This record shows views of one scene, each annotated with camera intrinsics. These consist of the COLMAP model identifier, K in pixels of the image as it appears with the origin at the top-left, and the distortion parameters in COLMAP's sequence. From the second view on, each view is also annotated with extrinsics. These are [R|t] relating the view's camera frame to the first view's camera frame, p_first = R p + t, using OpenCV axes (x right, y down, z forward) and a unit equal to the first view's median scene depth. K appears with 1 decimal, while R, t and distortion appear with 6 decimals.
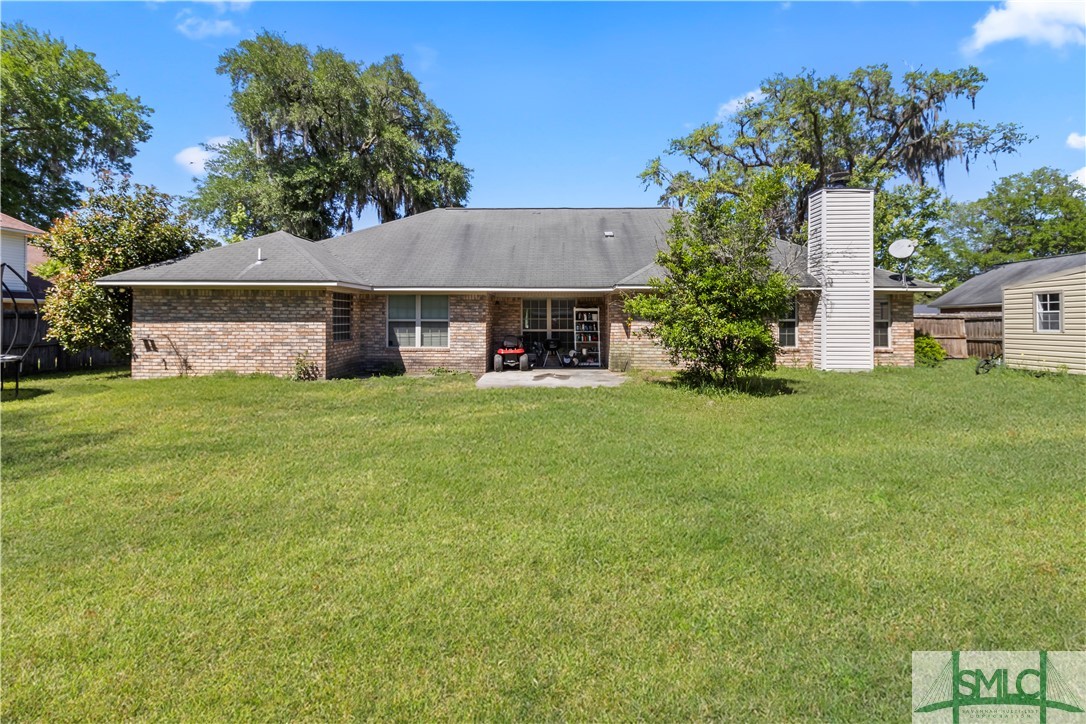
lens RADIAL K [[505.4, 0, 549.2], [0, 505.4, 323.3], [0, 0, 1]] dist [0.002527, 0.000545]
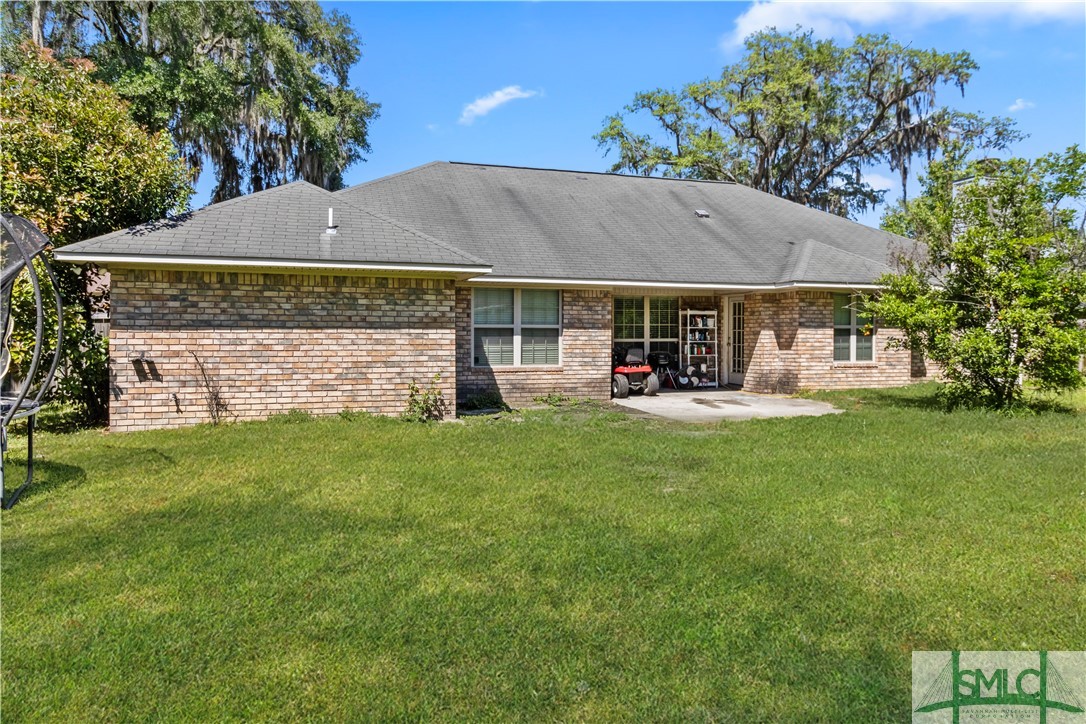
lens RADIAL K [[677.6, 0, 549.2], [0, 677.6, 333.7], [0, 0, 1]] dist [0.001608, 0.000763]
pose [[0.948690, -0.001229, 0.316205, -0.509551], [-0.000988, 0.999976, 0.006850, -0.002346], [-0.316206, -0.006811, 0.948666, 0.122463]]
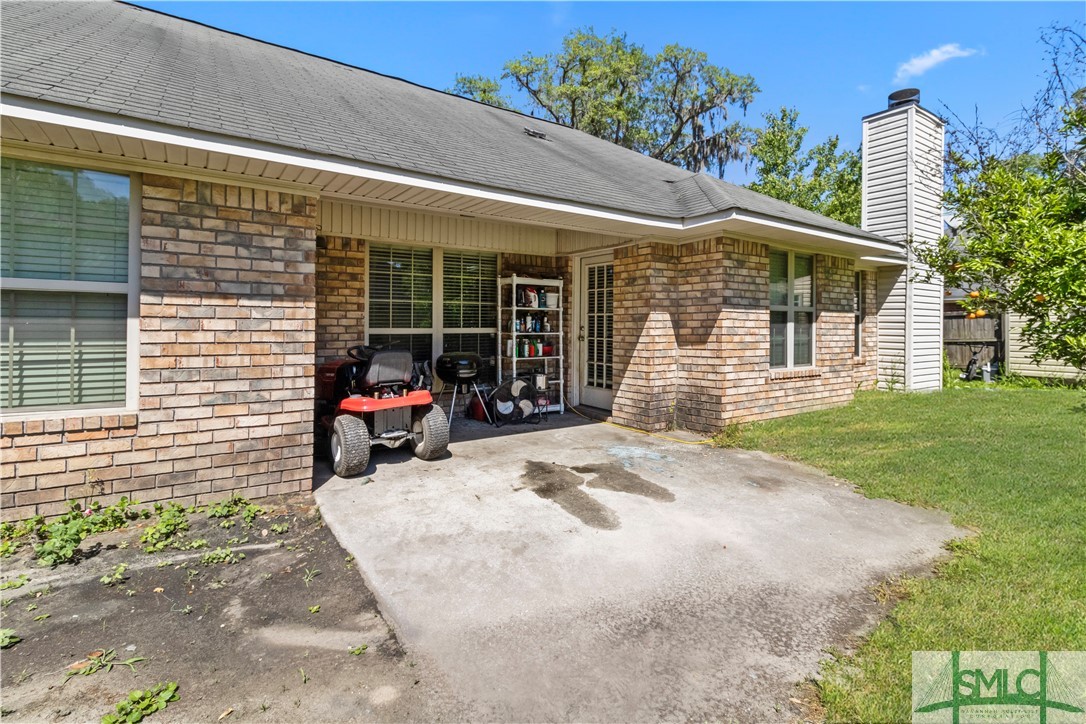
lens RADIAL K [[505.4, 0, 549.2], [0, 505.4, 323.3], [0, 0, 1]] dist [0.002527, 0.000545]
pose [[0.821551, 0.005384, 0.570110, -0.175318], [-0.006122, 0.999981, -0.000621, 0.008759], [-0.570102, -0.002980, 0.821568, 0.712057]]
